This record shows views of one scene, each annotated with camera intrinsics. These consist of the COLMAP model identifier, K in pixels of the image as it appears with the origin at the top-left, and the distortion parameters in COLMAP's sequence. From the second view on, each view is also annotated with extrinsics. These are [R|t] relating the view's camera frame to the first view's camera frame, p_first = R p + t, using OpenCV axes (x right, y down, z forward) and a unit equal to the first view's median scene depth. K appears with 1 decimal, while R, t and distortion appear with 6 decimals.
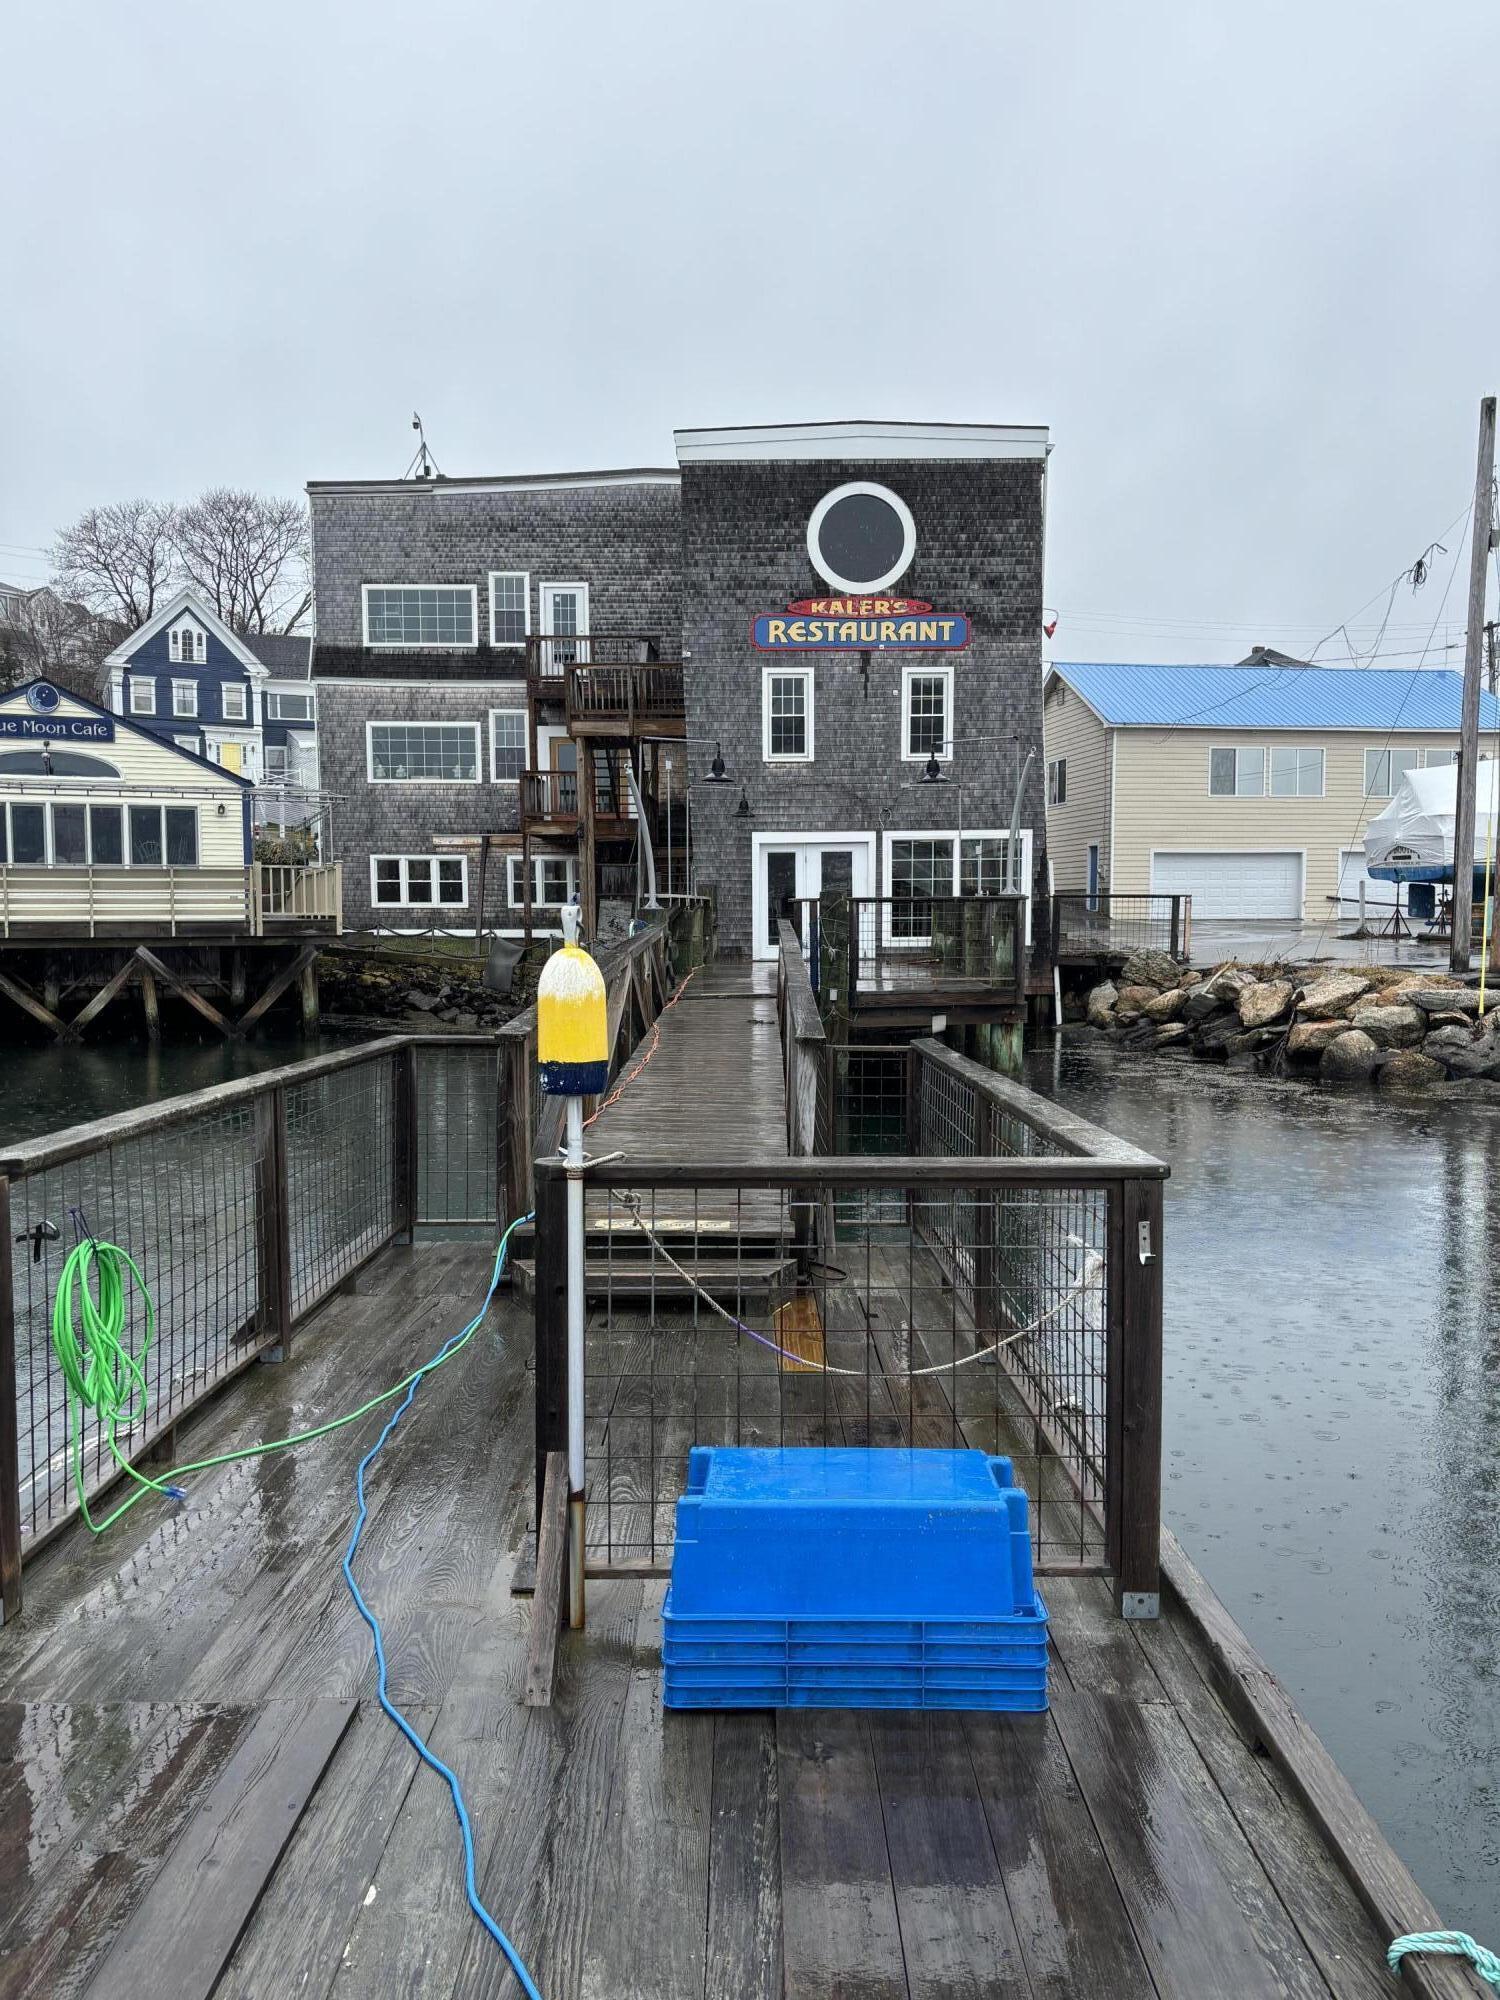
lens RADIAL K [[1573.6, 0, 747.7], [0, 1573.6, 1010.7], [0, 0, 1]] dist [0.122071, -0.362306]
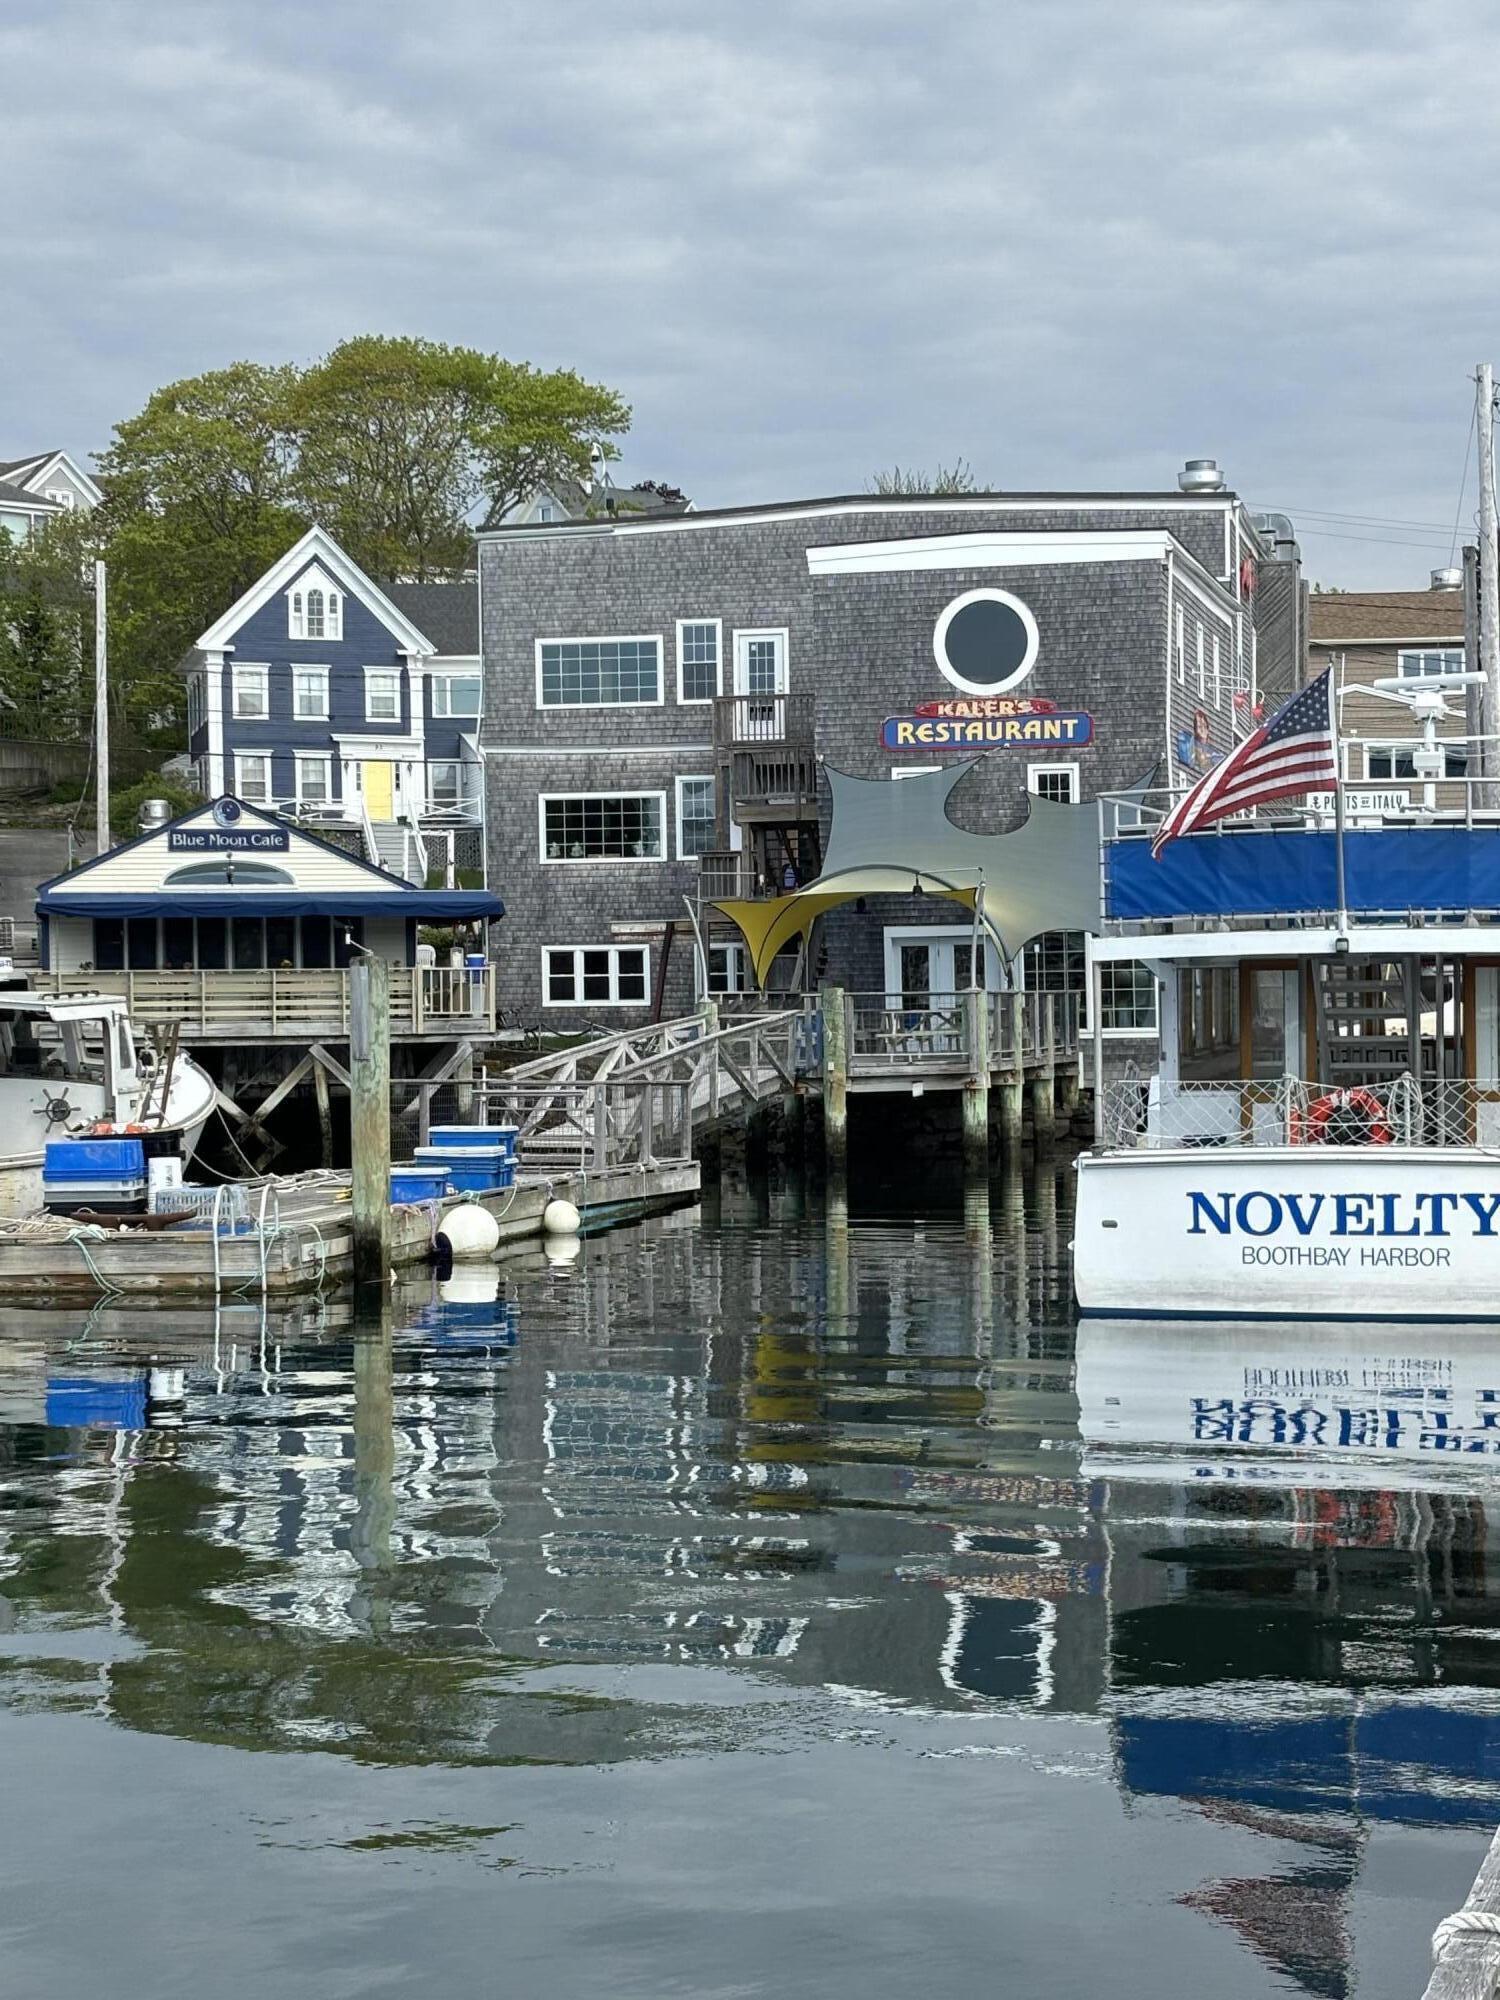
lens RADIAL K [[3725.4, 0, 750.3], [0, 3725.4, 1000.2], [0, 0, 1]] dist [0.002173, 0.006068]
pose [[0.978575, -0.011517, -0.205566, 0.293274], [-0.002297, 0.997762, -0.066833, 0.067321], [0.205876, 0.065873, 0.976358, -0.968862]]
